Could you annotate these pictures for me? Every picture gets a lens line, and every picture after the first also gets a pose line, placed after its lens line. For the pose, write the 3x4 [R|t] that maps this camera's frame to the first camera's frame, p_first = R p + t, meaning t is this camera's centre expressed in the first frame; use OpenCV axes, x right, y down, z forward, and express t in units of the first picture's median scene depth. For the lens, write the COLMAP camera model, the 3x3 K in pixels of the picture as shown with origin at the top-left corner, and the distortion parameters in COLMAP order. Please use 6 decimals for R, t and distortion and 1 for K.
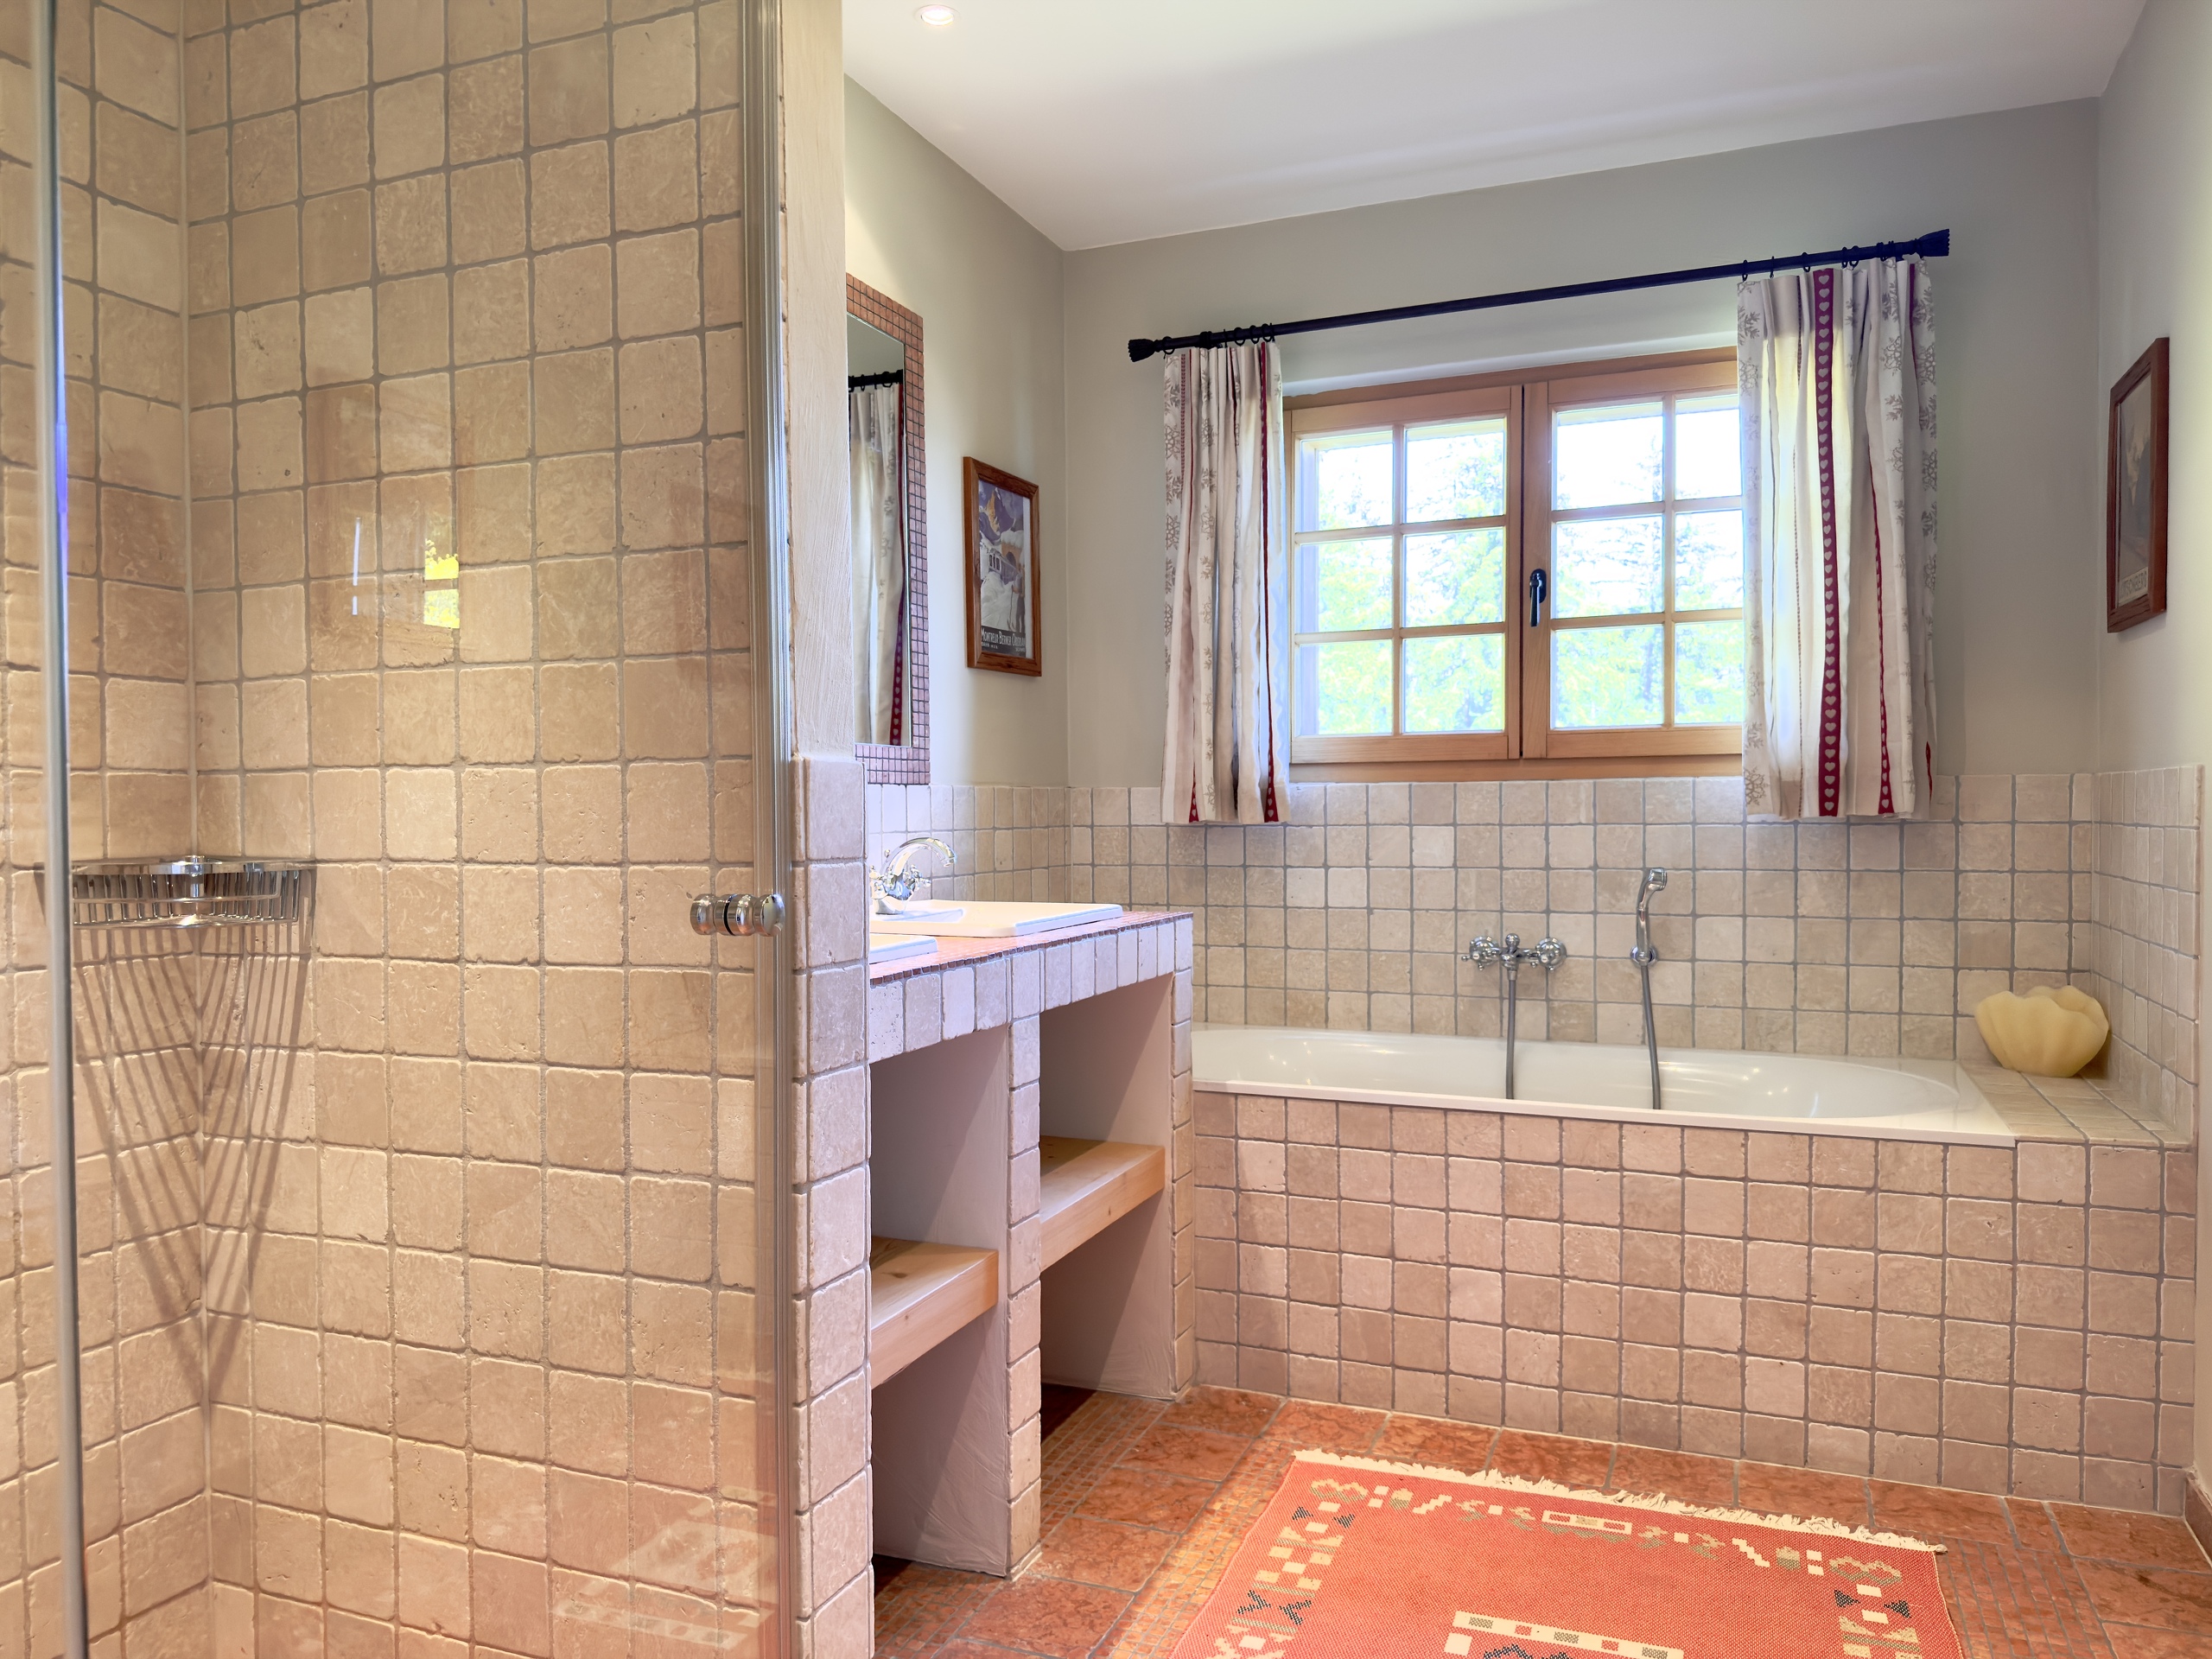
lens RADIAL K [[1554.0, 0, 1104.6], [0, 1554.0, 840.2], [0, 0, 1]] dist [0.127121, -0.219491]
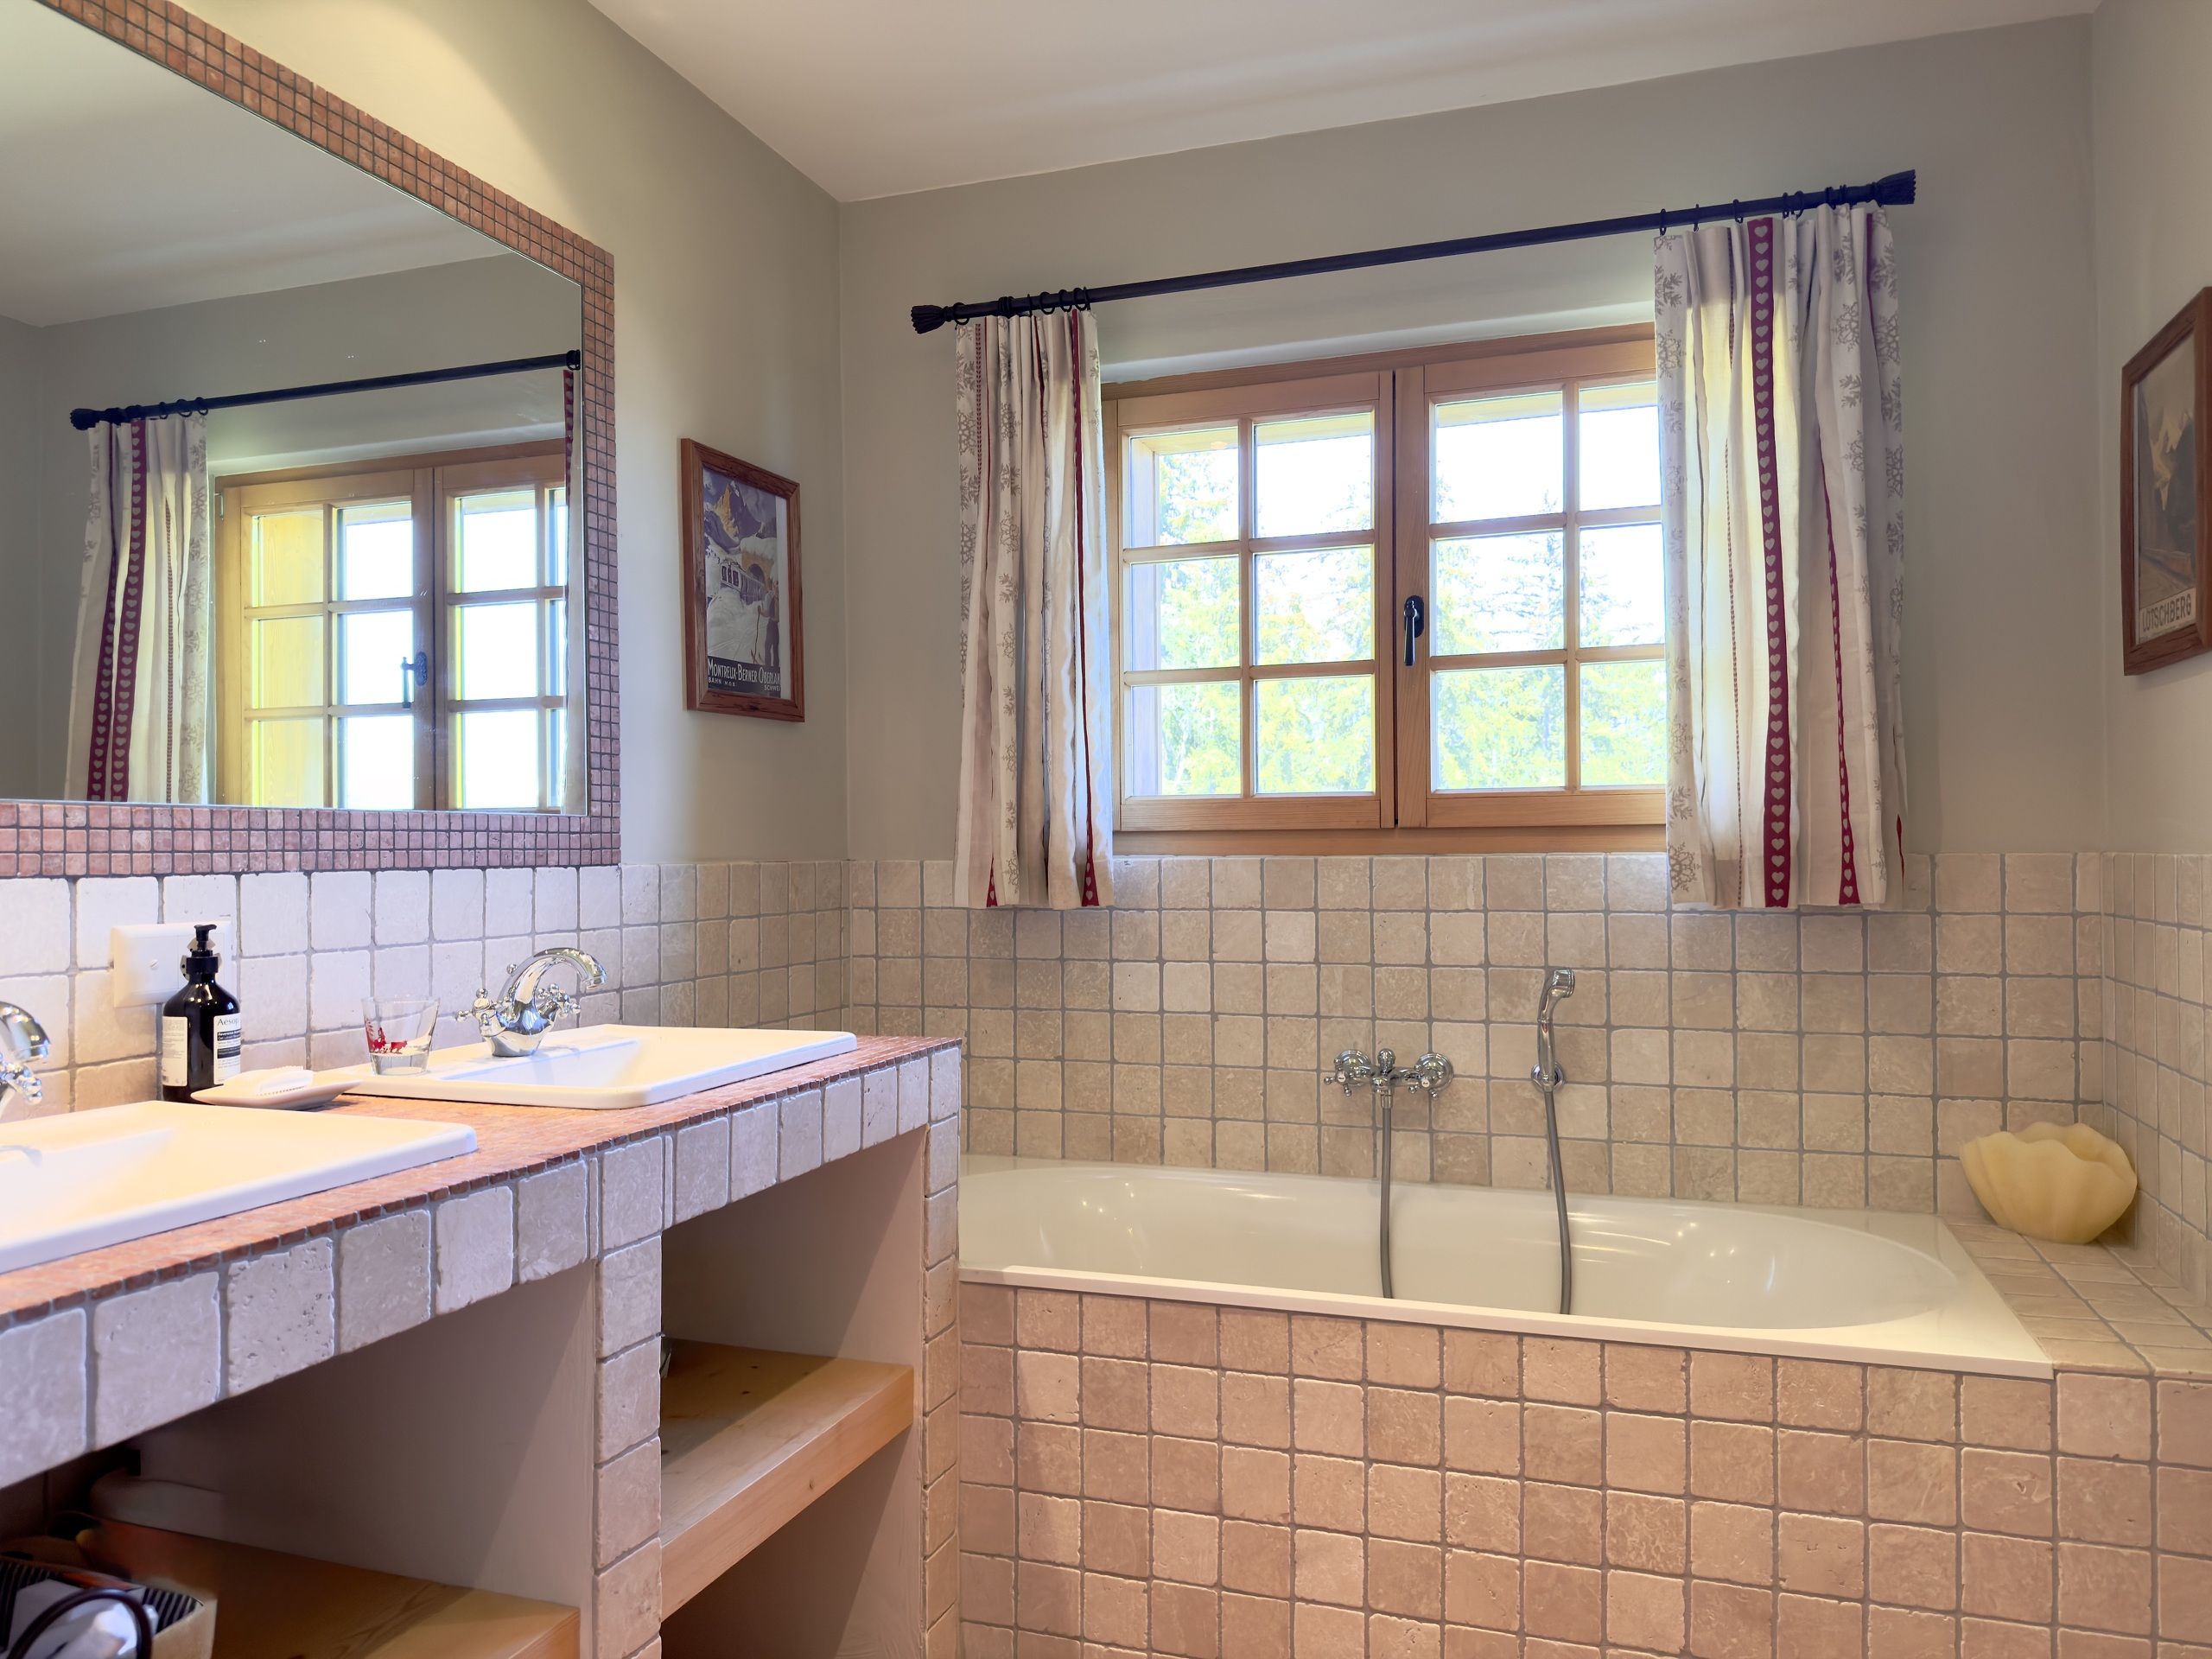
lens RADIAL K [[1542.2, 0, 1116.3], [0, 1542.2, 834.0], [0, 0, 1]] dist [0.132368, -0.206765]
pose [[0.998015, 0.000390, 0.062983, 0.076952], [0.001710, 0.999445, -0.033272, -0.024406], [-0.062961, 0.033314, 0.997460, 0.227843]]
